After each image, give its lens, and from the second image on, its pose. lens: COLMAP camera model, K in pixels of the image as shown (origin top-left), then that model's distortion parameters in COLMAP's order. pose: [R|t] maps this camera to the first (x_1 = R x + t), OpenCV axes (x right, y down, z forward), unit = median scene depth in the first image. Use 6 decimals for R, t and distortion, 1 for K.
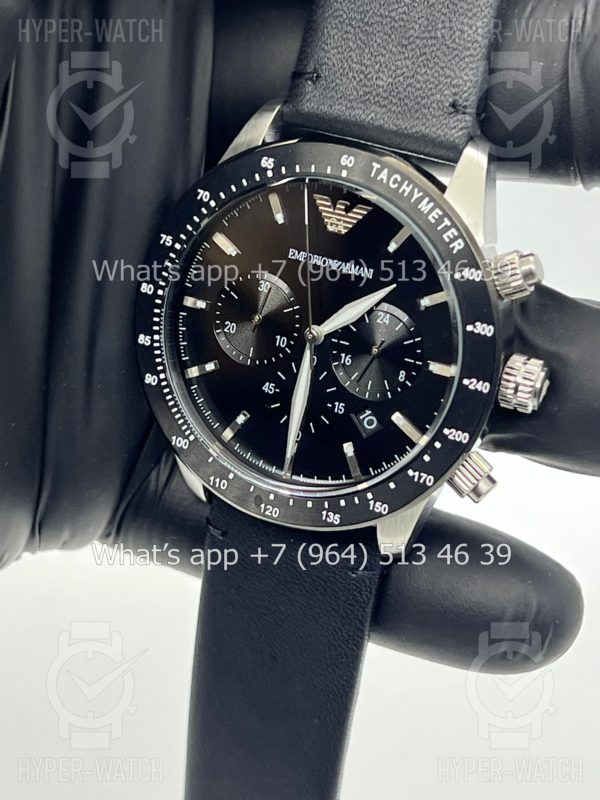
lens RADIAL K [[1855.4, 0, 308.6], [0, 1855.4, 397.6], [0, 0, 1]] dist [0.201692, 0.000000]
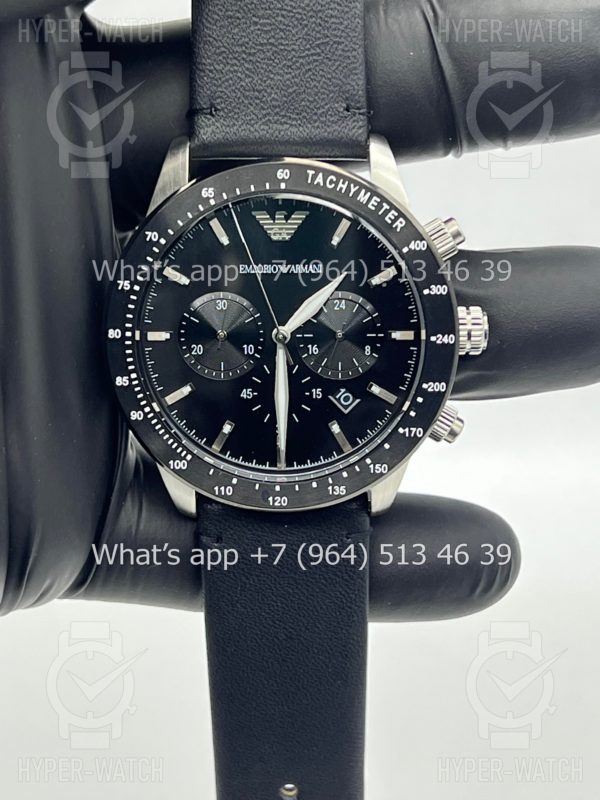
lens RADIAL K [[1855.4, 0, 305.0], [0, 1855.4, 402.4], [0, 0, 1]] dist [0.201692, 0.000000]
pose [[0.907557, -0.251713, 0.336126, -0.368321], [0.260467, 0.965284, 0.019593, -0.013167], [-0.329388, 0.069767, 0.941613, -0.044736]]
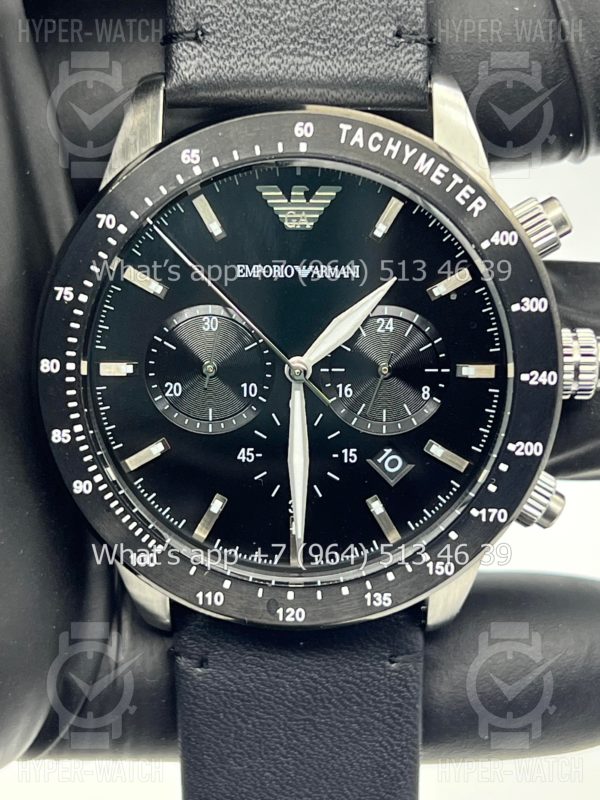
lens RADIAL K [[1855.4, 0, 298.1], [0, 1855.4, 393.9], [0, 0, 1]] dist [0.201692, 0.000000]
pose [[0.910100, -0.246833, 0.332852, -0.249043], [0.252099, 0.967296, 0.028015, -0.045483], [-0.328882, 0.058415, 0.942563, 0.298837]]
